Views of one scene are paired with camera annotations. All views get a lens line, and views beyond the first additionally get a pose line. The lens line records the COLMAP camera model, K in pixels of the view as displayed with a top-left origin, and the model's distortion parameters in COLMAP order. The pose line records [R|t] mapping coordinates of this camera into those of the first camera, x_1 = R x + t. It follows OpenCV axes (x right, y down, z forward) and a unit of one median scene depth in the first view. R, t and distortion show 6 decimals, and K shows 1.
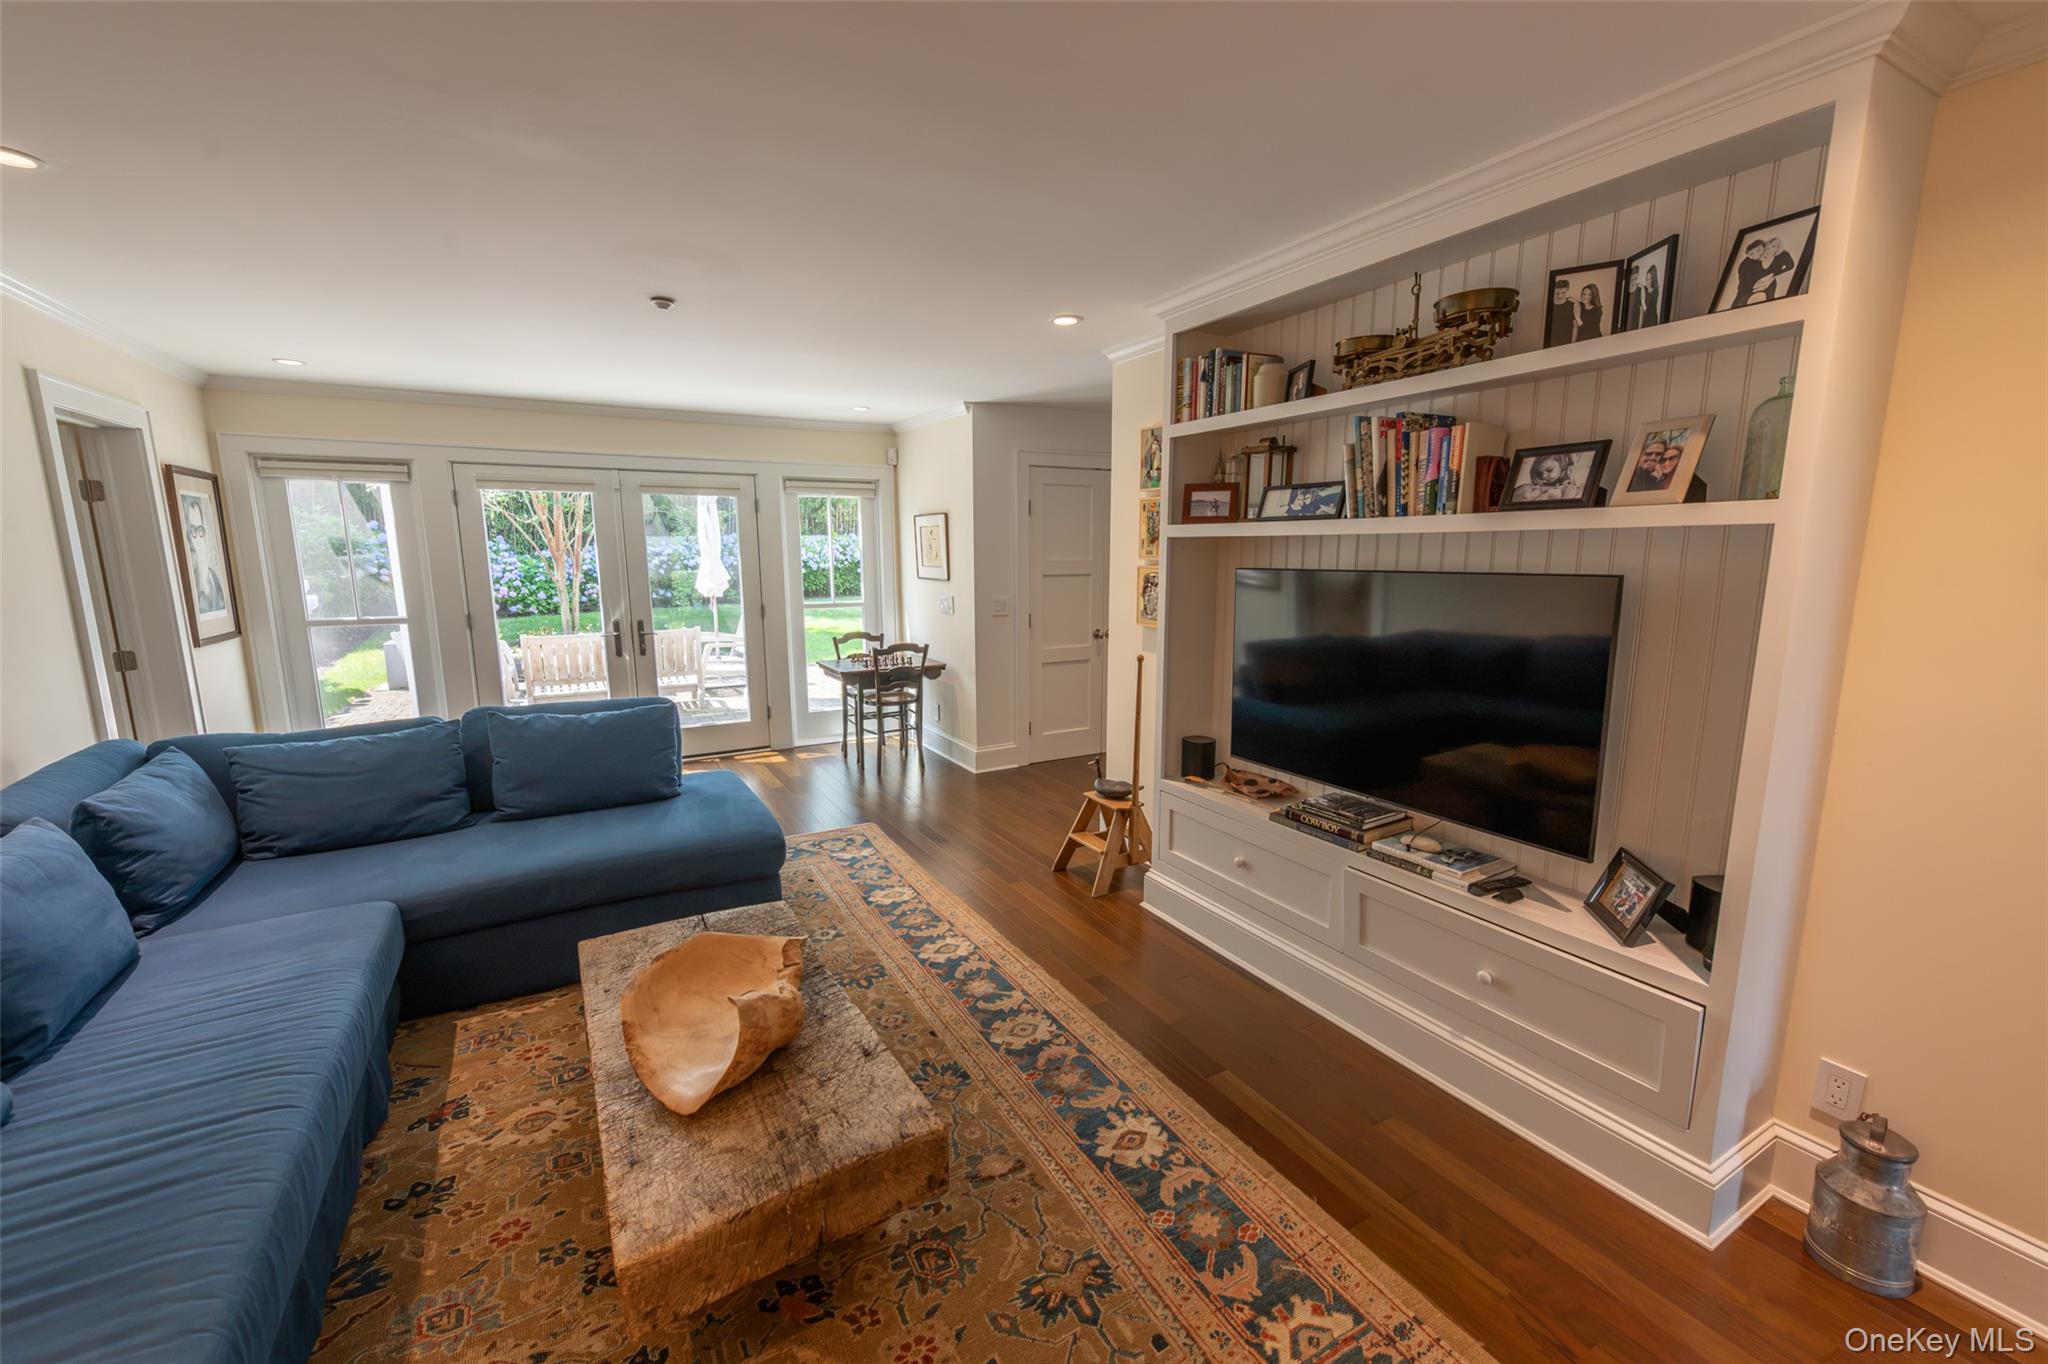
lens RADIAL K [[819.7, 0, 1024.7], [0, 819.7, 681.9], [0, 0, 1]] dist [0.000492, 0.000033]
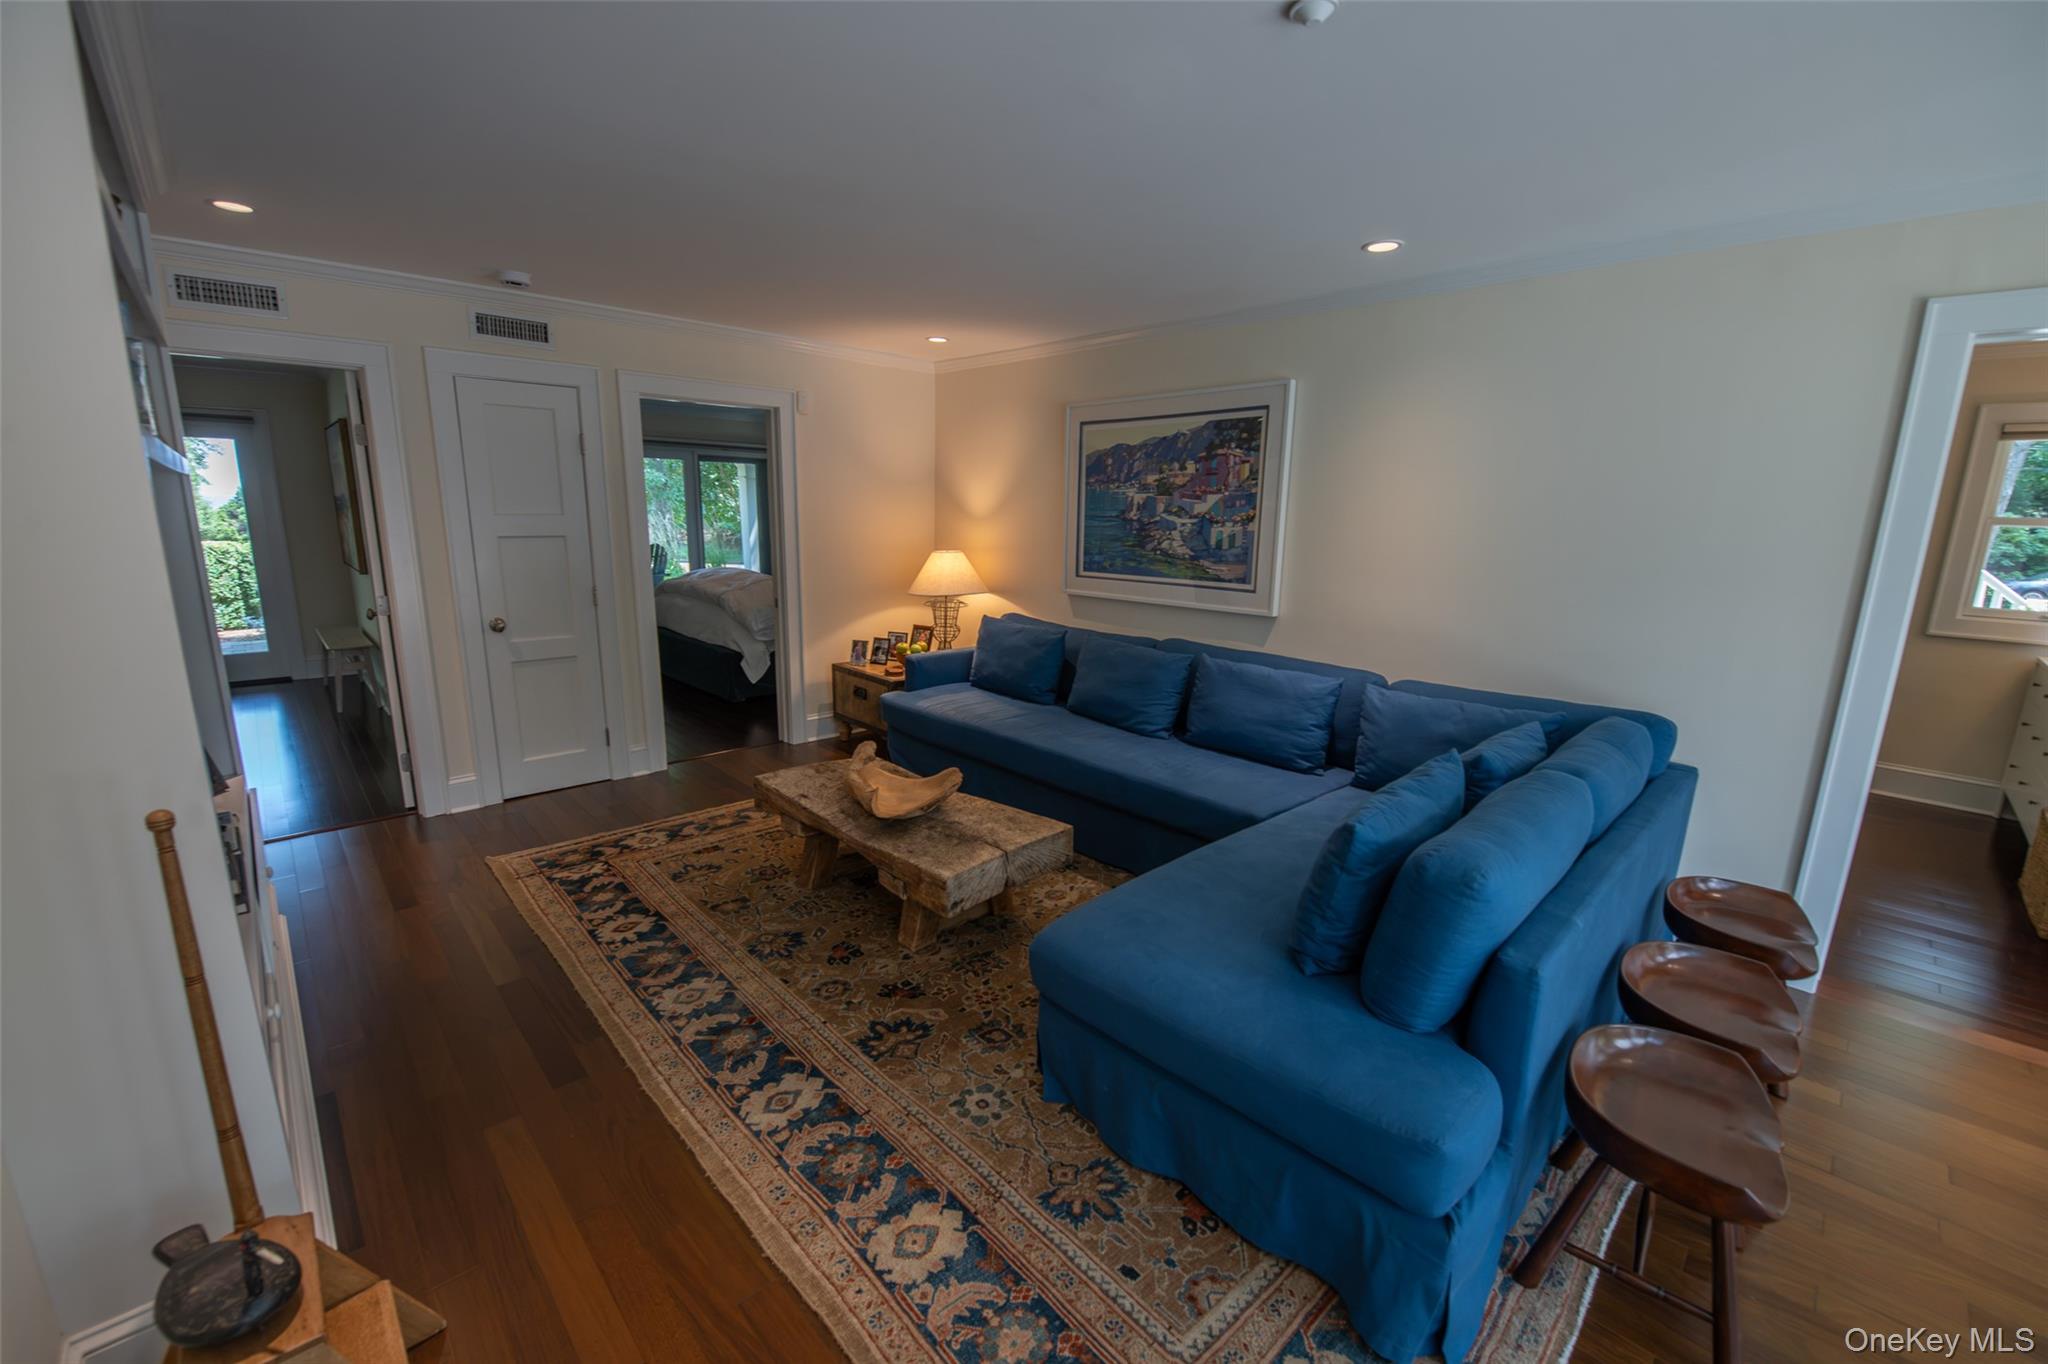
lens RADIAL K [[814.4, 0, 1022.1], [0, 814.4, 682.7], [0, 0, 1]] dist [0.000540, 0.000014]
pose [[-0.968819, 0.037751, -0.244876, -0.160677], [-0.054025, 0.932358, 0.357478, -0.290489], [0.241807, 0.359561, -0.901246, 1.826191]]
